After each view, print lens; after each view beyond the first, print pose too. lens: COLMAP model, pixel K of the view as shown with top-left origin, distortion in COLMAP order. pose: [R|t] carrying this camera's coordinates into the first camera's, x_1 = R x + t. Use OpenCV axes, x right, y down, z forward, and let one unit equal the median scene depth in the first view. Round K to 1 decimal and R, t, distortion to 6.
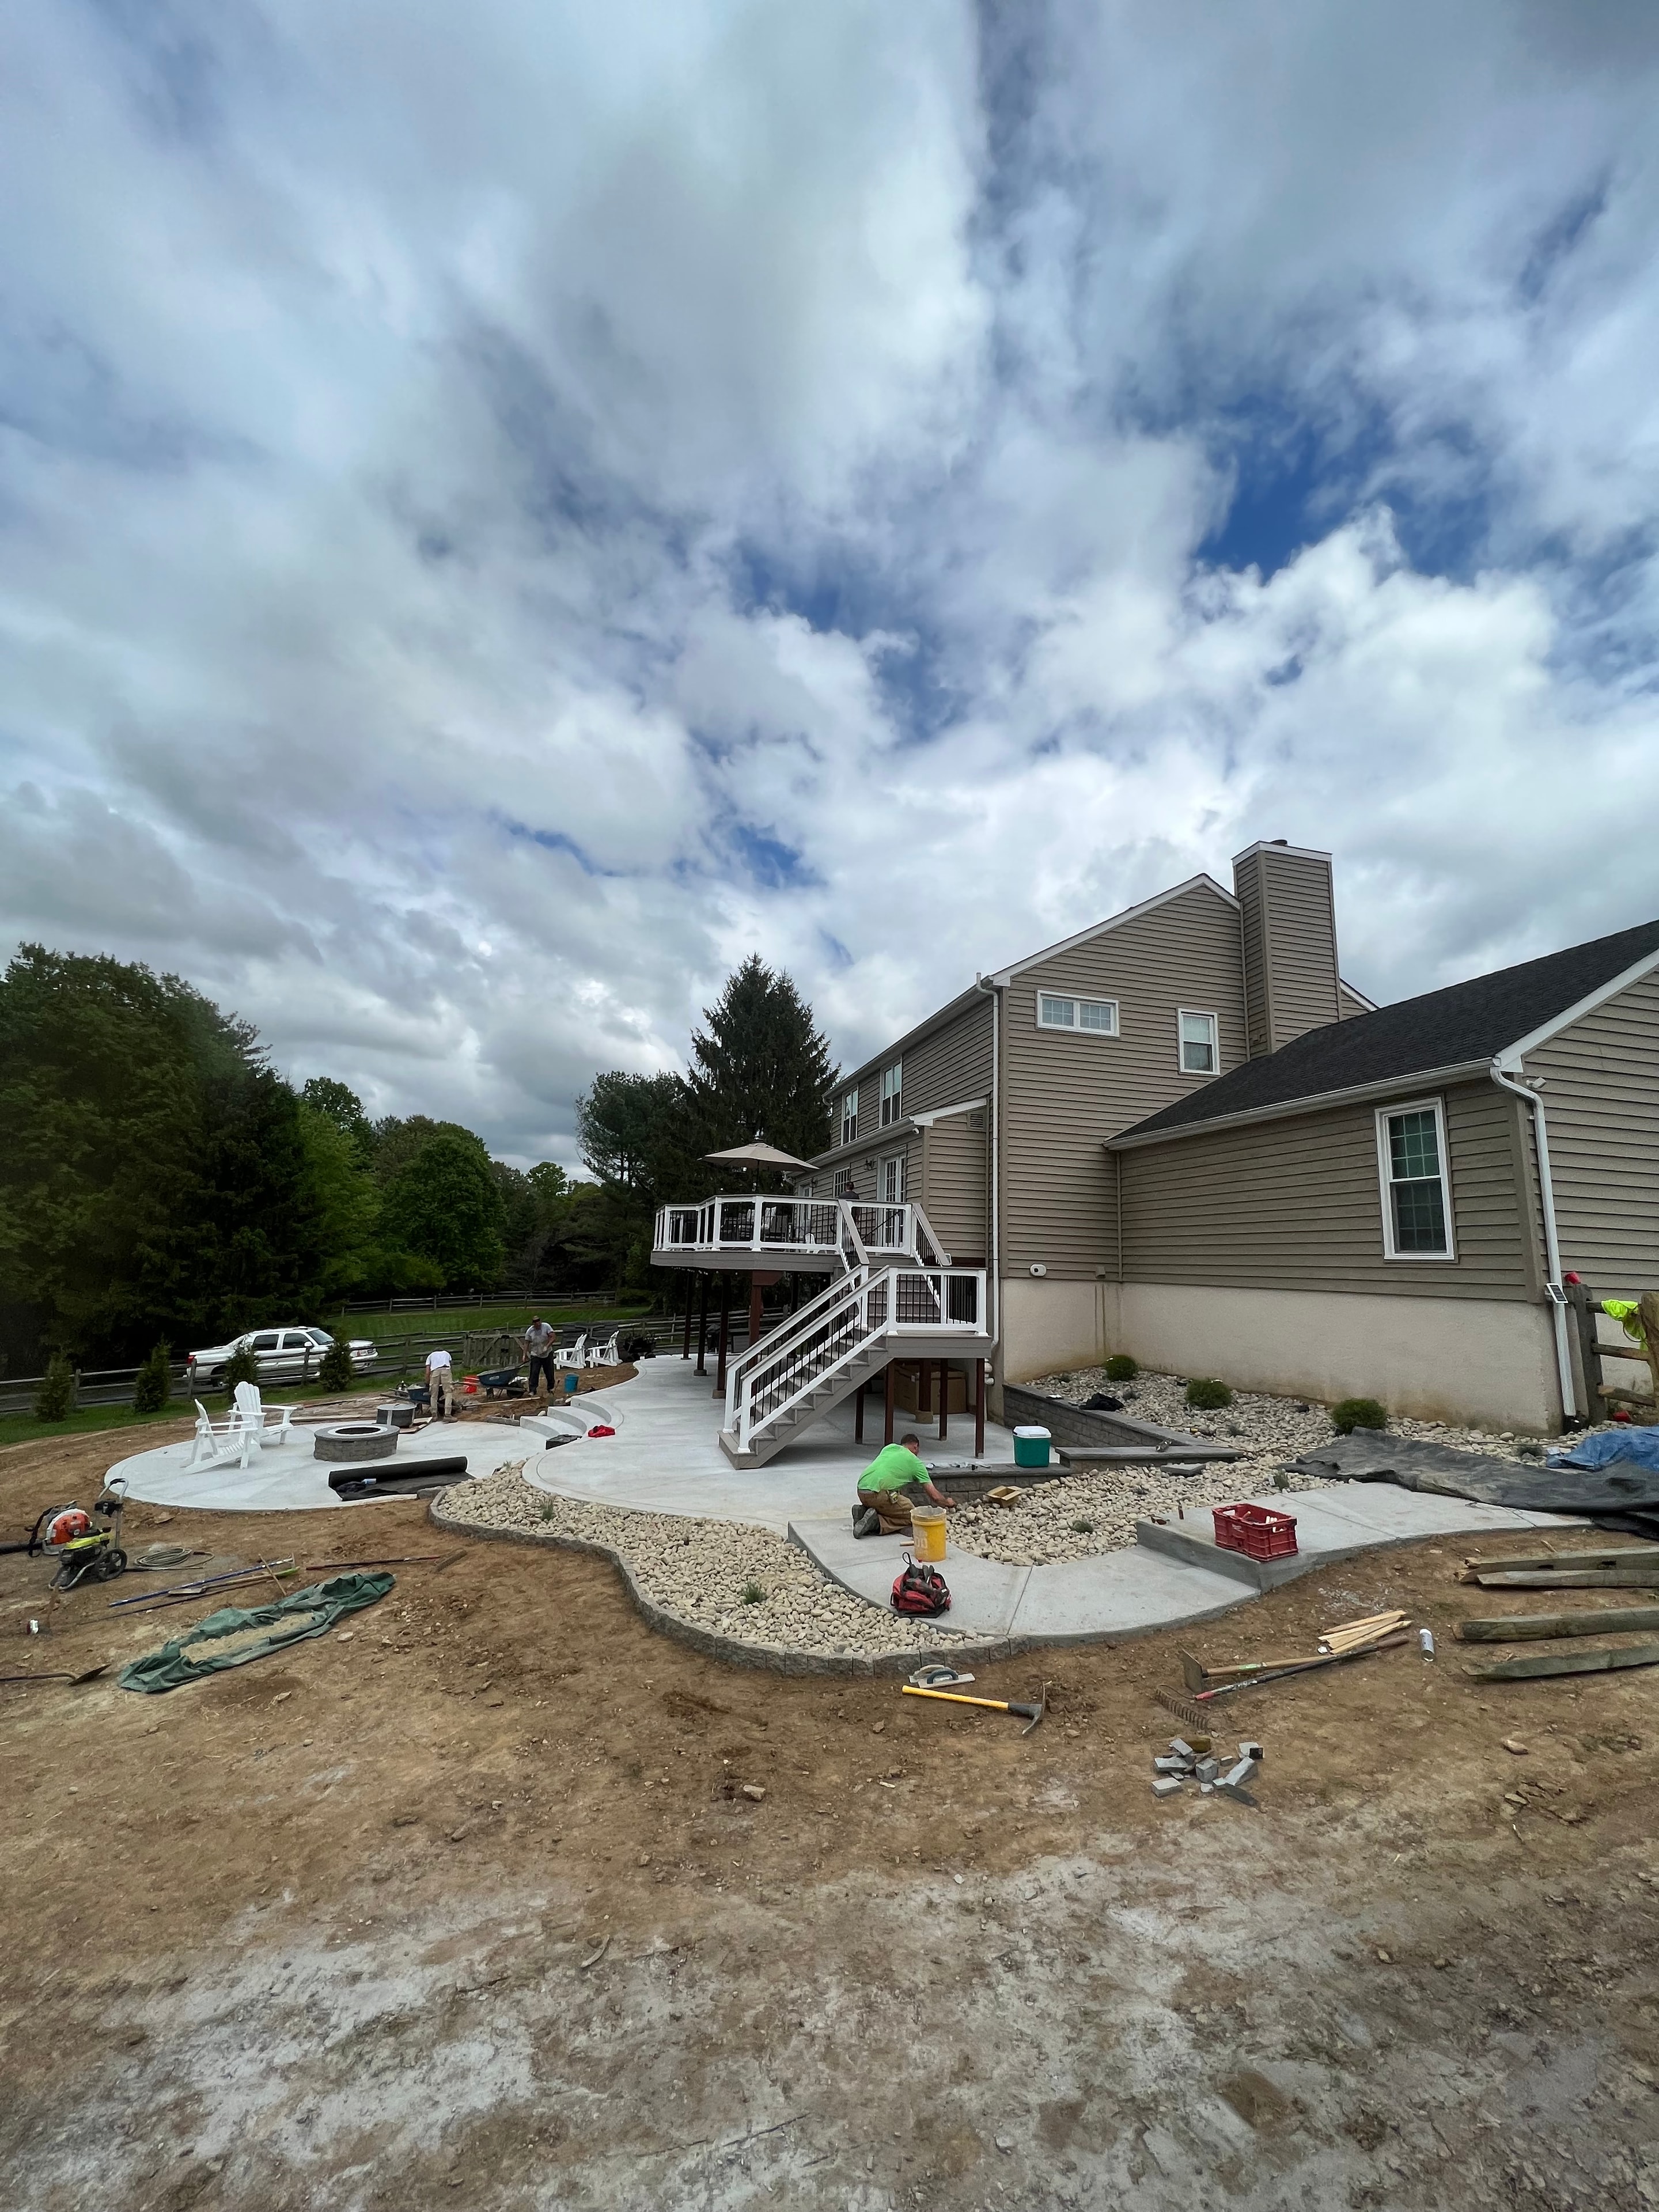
lens RADIAL K [[884.1, 0, 829.5], [0, 884.1, 1106.0], [0, 0, 1]] dist [-0.002843, -0.000153]
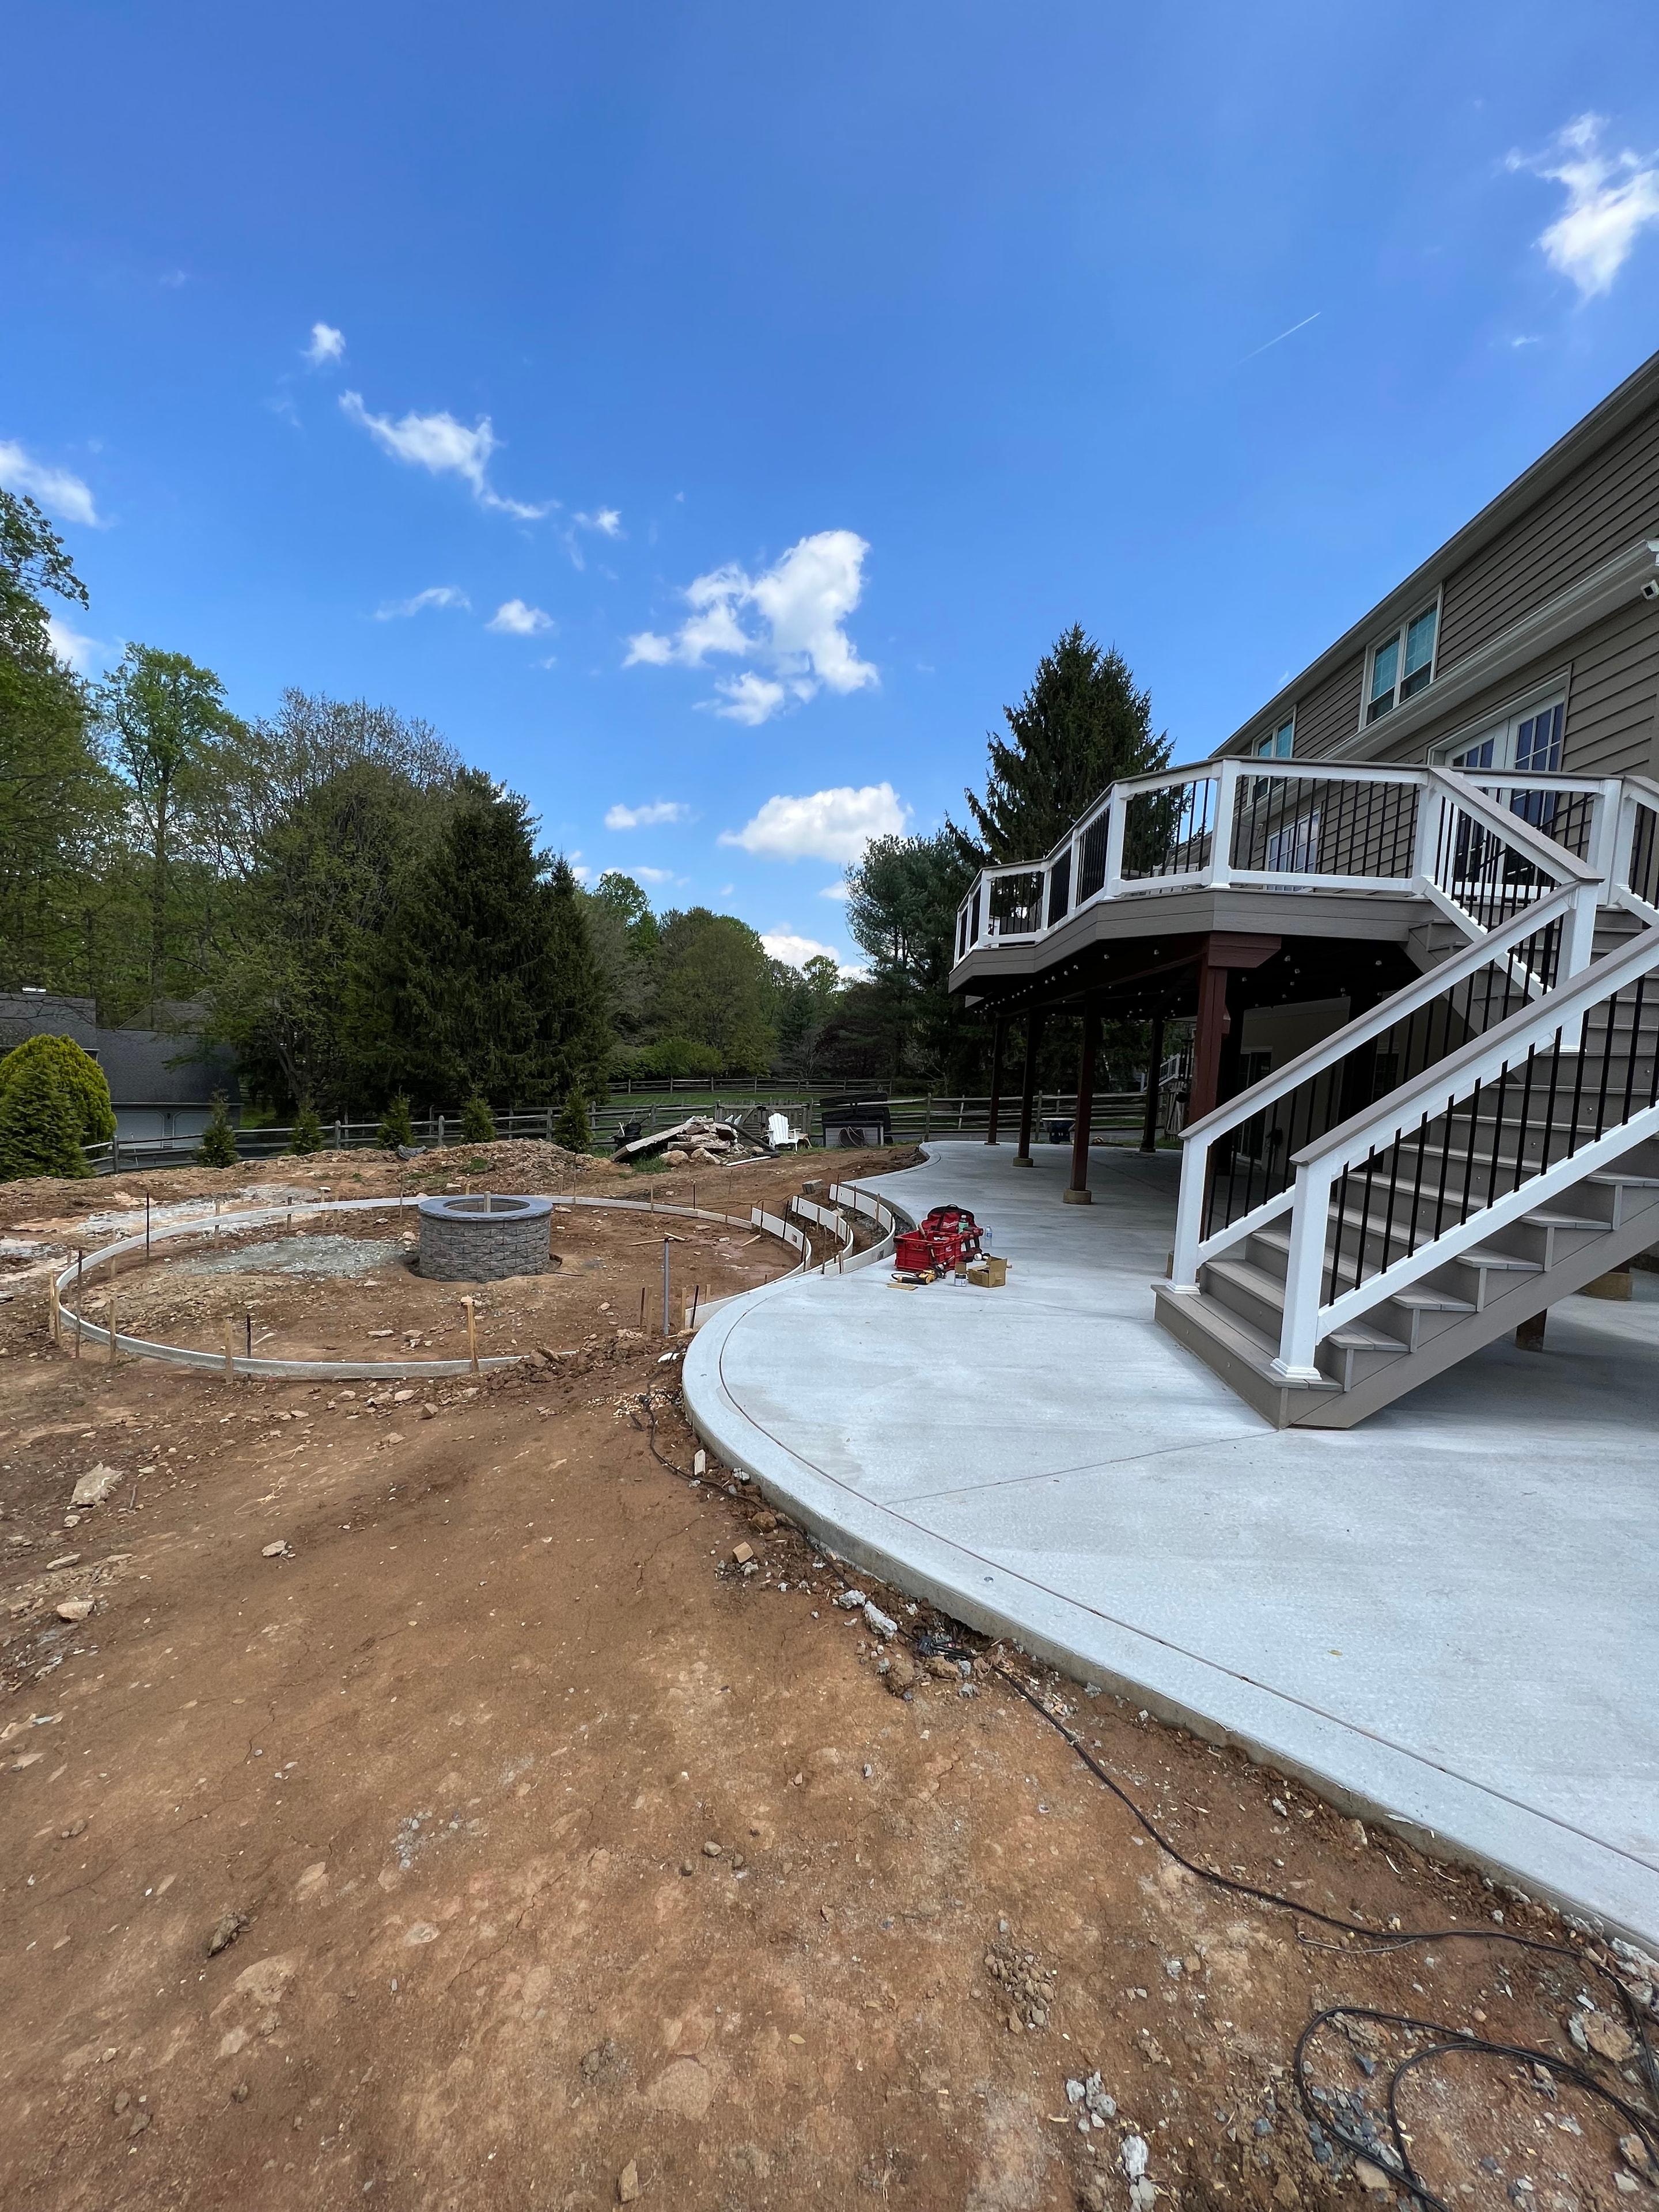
lens RADIAL K [[905.0, 0, 823.2], [0, 905.0, 1097.5], [0, 0, 1]] dist [0.001612, 0.000070]
pose [[0.953018, 0.046108, -0.299383, -0.040772], [0.017673, 0.978200, 0.206910, 0.052576], [0.302397, -0.202479, 0.931428, 0.158329]]
